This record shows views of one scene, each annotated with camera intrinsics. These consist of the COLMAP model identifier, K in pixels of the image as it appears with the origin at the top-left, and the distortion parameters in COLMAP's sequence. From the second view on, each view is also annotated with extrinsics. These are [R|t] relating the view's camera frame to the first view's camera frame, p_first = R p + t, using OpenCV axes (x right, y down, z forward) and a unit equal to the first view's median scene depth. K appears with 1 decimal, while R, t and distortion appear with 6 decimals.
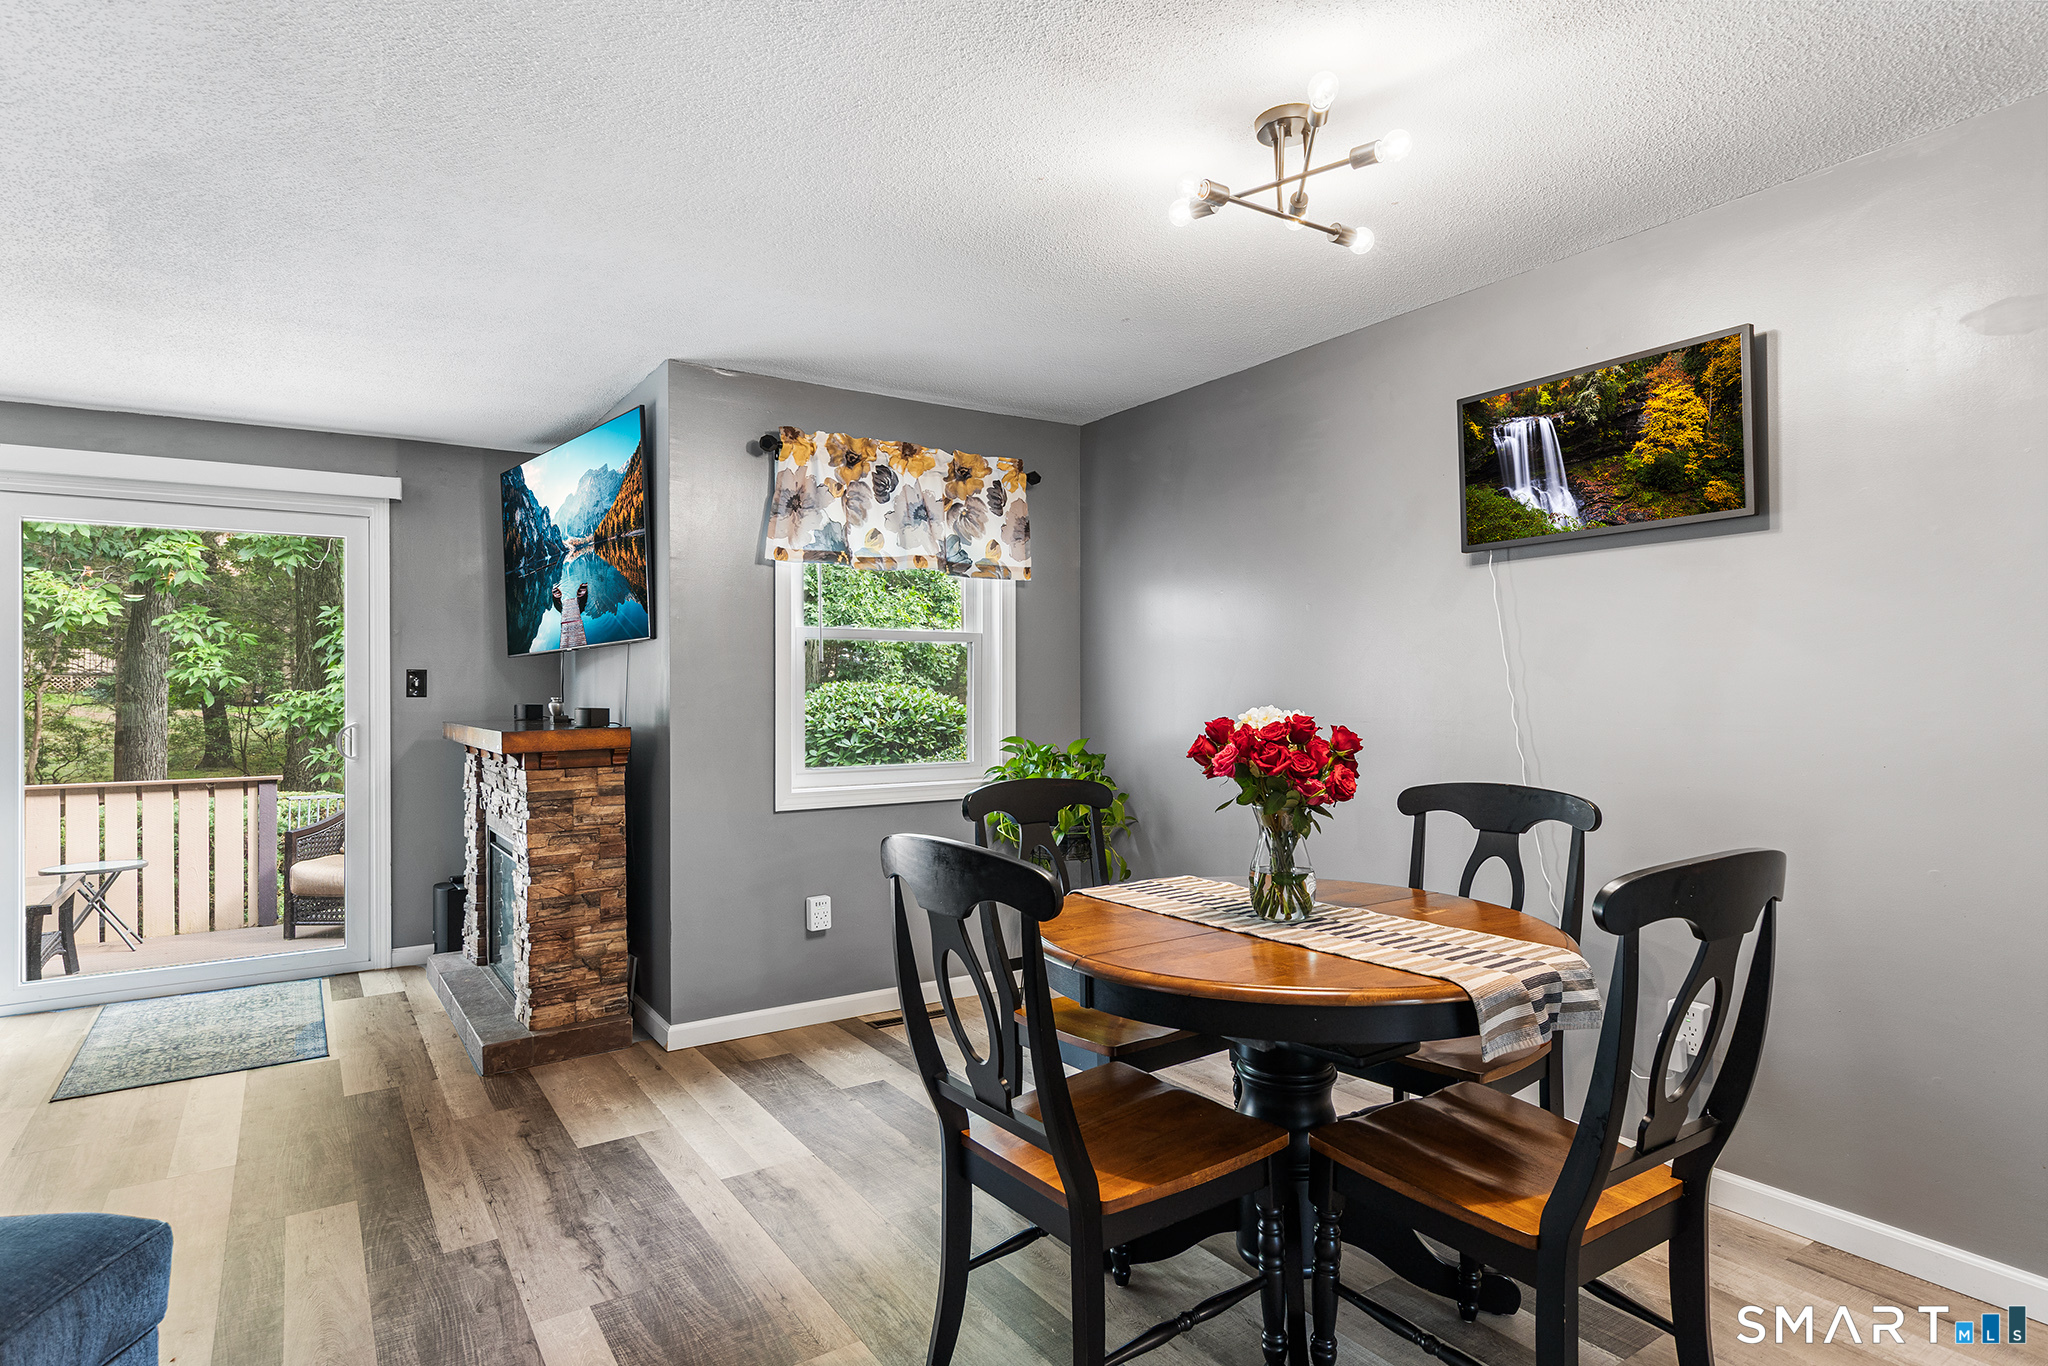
lens RADIAL K [[1087.2, 0, 1030.0], [0, 1087.2, 685.5], [0, 0, 1]] dist [0.004438, -0.001700]
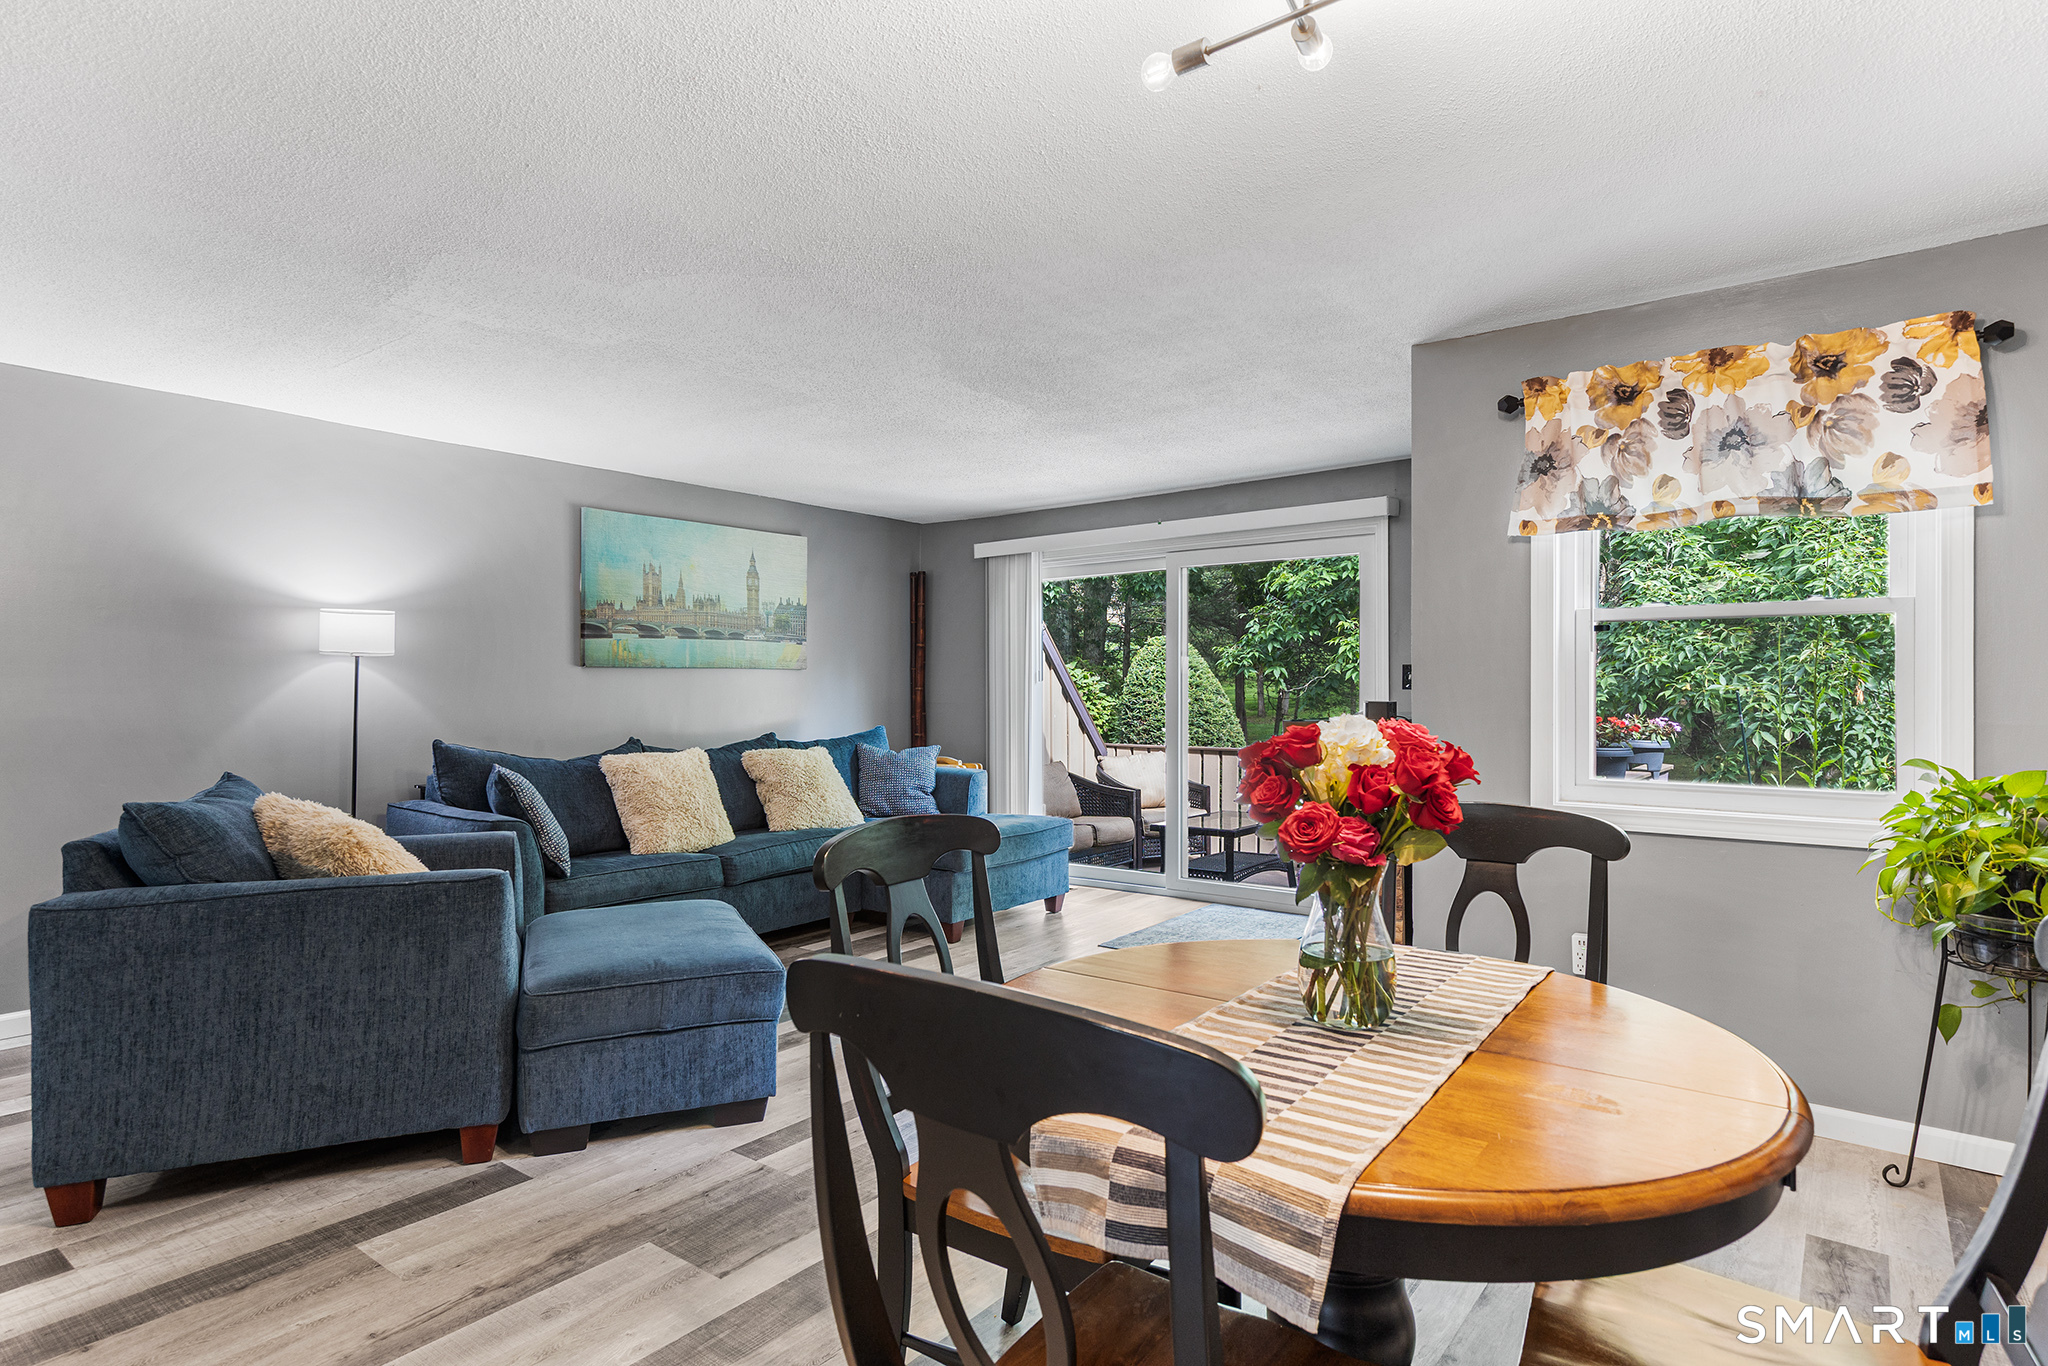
lens RADIAL K [[1087.2, 0, 1008.2], [0, 1087.2, 680.3], [0, 0, 1]] dist [0.004438, -0.001700]
pose [[0.310483, -0.000633, -0.950579, 0.462004], [0.005205, 0.999986, 0.001035, -0.001894], [0.950565, -0.005269, 0.310482, 0.329622]]
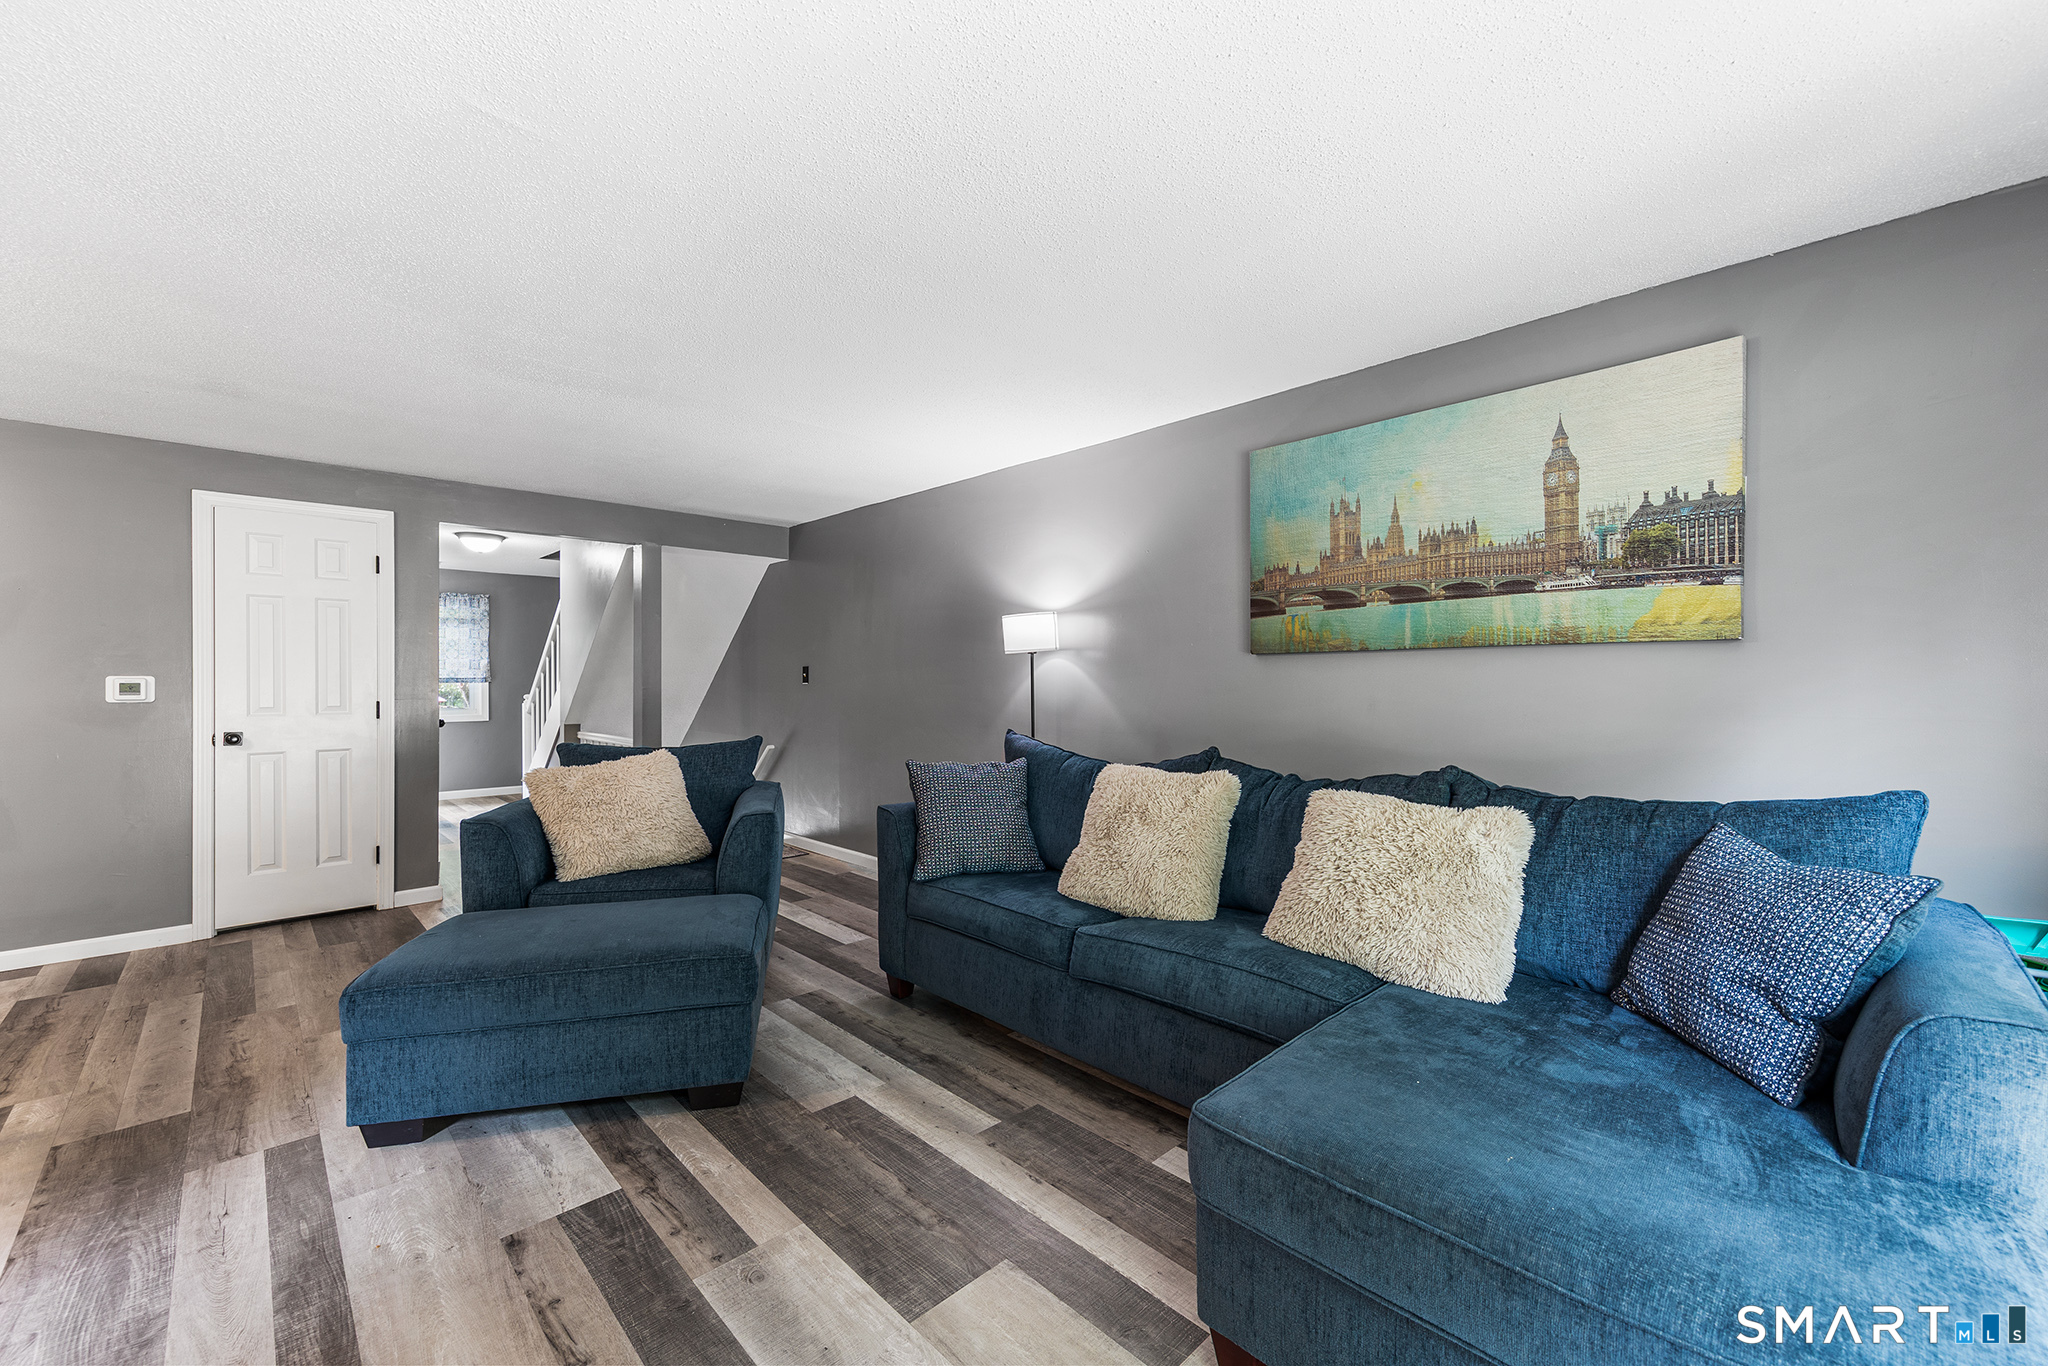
lens RADIAL K [[796.2, 0, 1041.9], [0, 796.2, 687.1], [0, 0, 1]] dist [0.004408, -0.001132]
pose [[-0.982286, 0.011407, -0.187041, -0.681740], [0.010383, 0.999925, 0.006455, 0.006118], [0.187101, 0.004399, -0.982331, 1.011082]]
